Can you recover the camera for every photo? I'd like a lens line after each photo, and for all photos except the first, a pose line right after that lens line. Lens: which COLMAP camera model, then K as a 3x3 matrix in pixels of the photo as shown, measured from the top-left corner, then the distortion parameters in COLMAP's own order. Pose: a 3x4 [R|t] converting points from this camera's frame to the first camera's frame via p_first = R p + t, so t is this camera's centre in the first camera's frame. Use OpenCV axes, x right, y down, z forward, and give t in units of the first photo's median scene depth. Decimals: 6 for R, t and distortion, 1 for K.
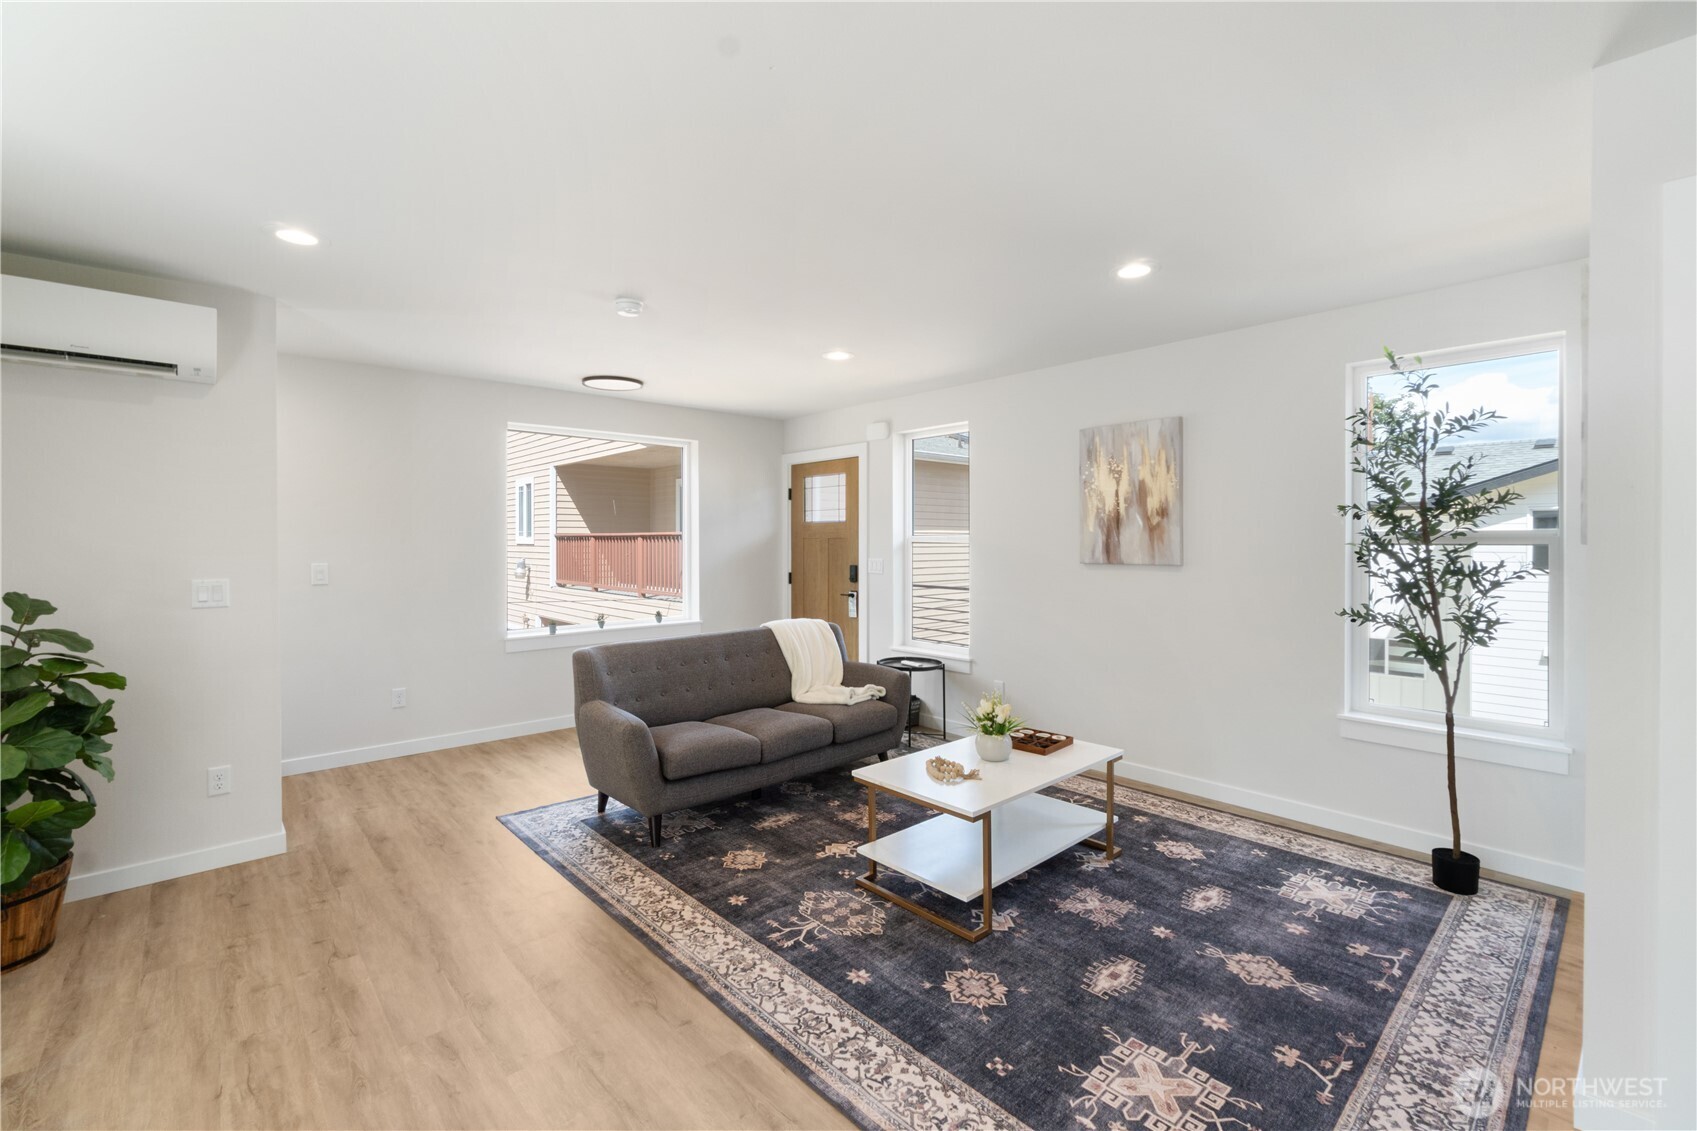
lens RADIAL K [[740.3, 0, 844.6], [0, 740.3, 541.4], [0, 0, 1]] dist [-0.005103, -0.000793]
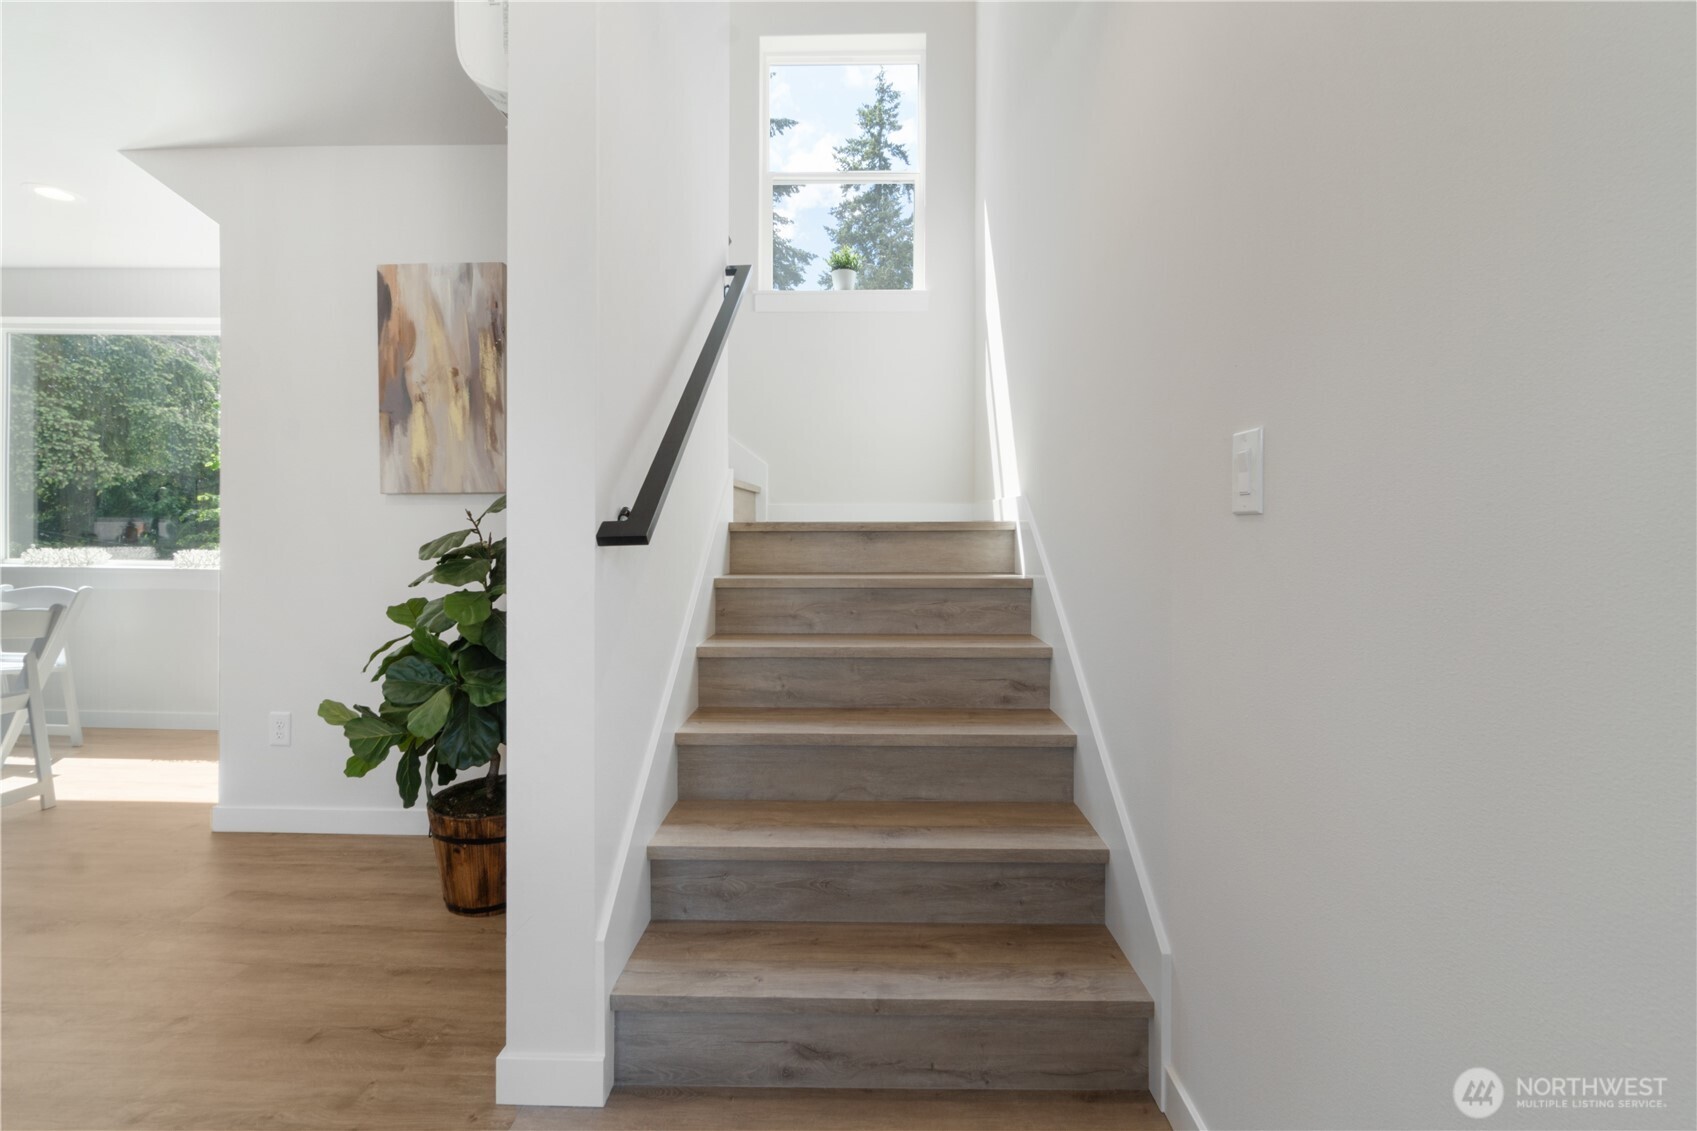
lens RADIAL K [[740.3, 0, 847.8], [0, 740.3, 531.9], [0, 0, 1]] dist [-0.005103, -0.000793]
pose [[-0.680452, -0.003104, -0.732786, -0.731324], [-0.012692, 0.999891, 0.007550, 0.107446], [0.732683, 0.014438, -0.680417, 1.791236]]
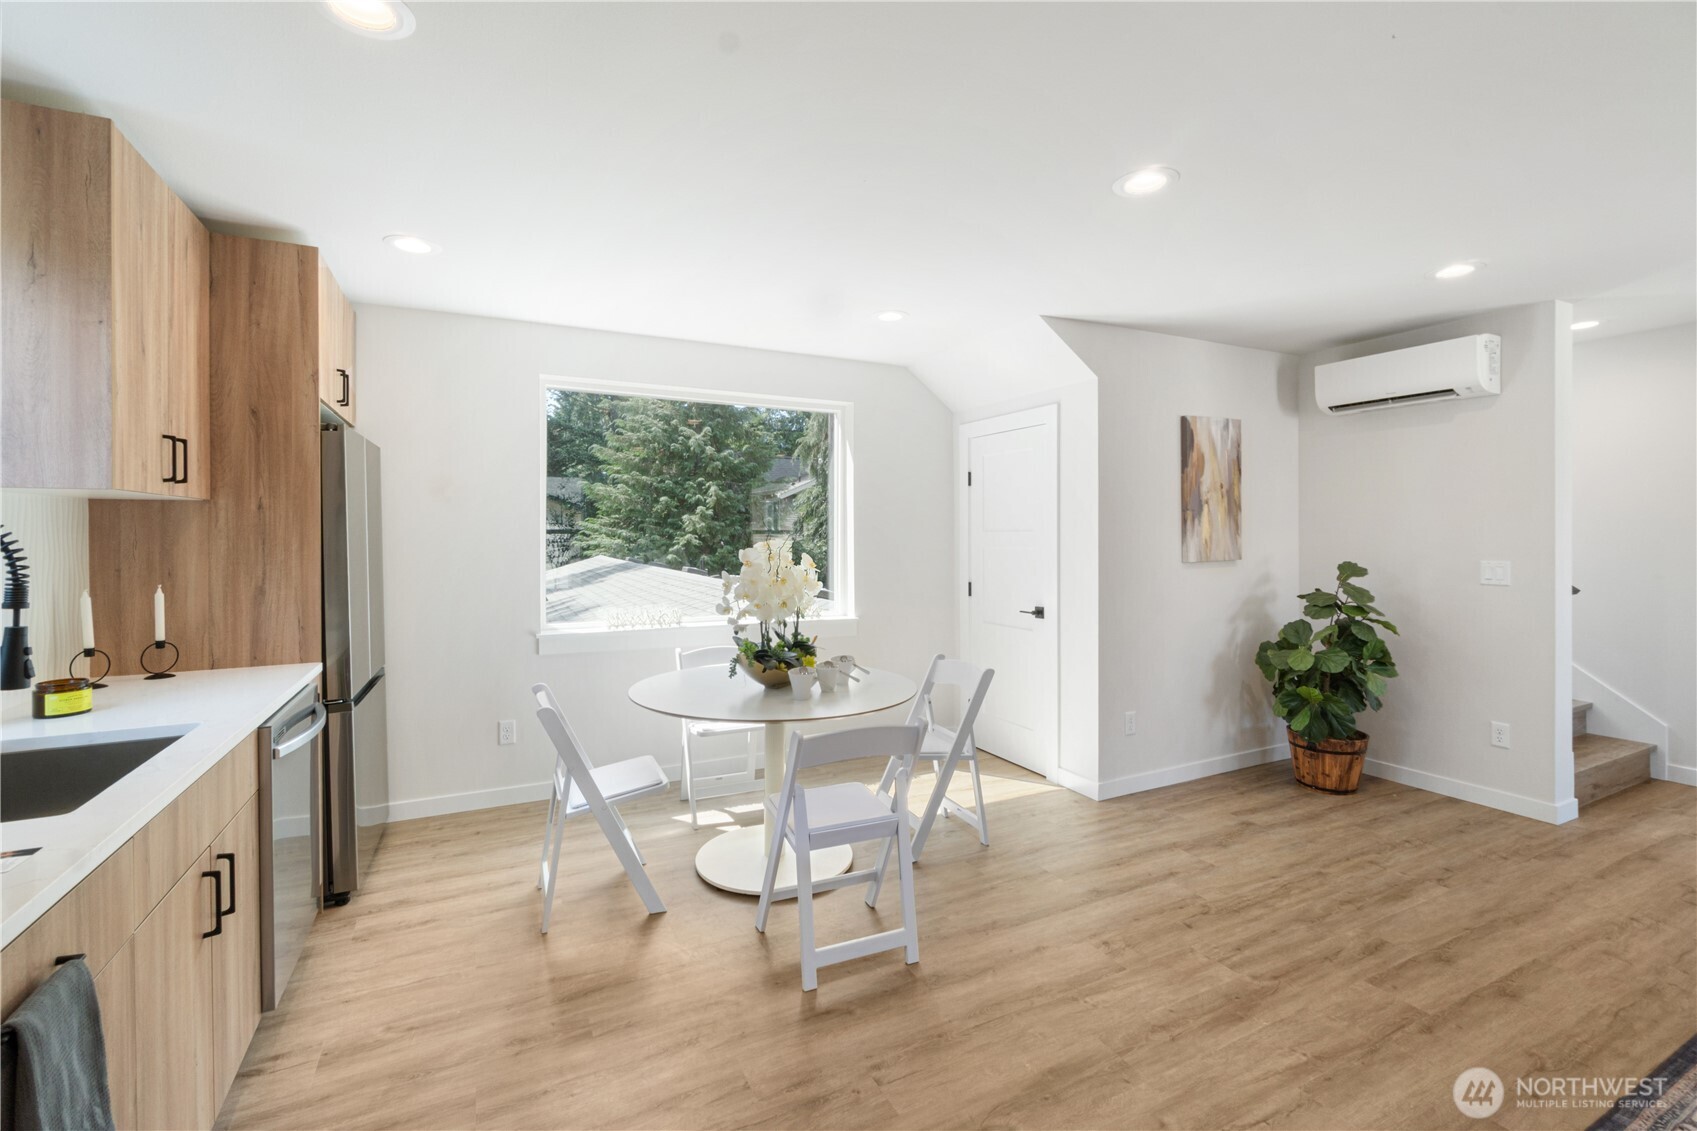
lens RADIAL K [[740.3, 0, 844.6], [0, 740.3, 536.3], [0, 0, 1]] dist [-0.005103, -0.000793]
pose [[-0.276294, 0.007785, -0.961042, 0.658973], [-0.002595, 0.999958, 0.008847, 0.004375], [0.961070, 0.004938, -0.276262, 0.387415]]
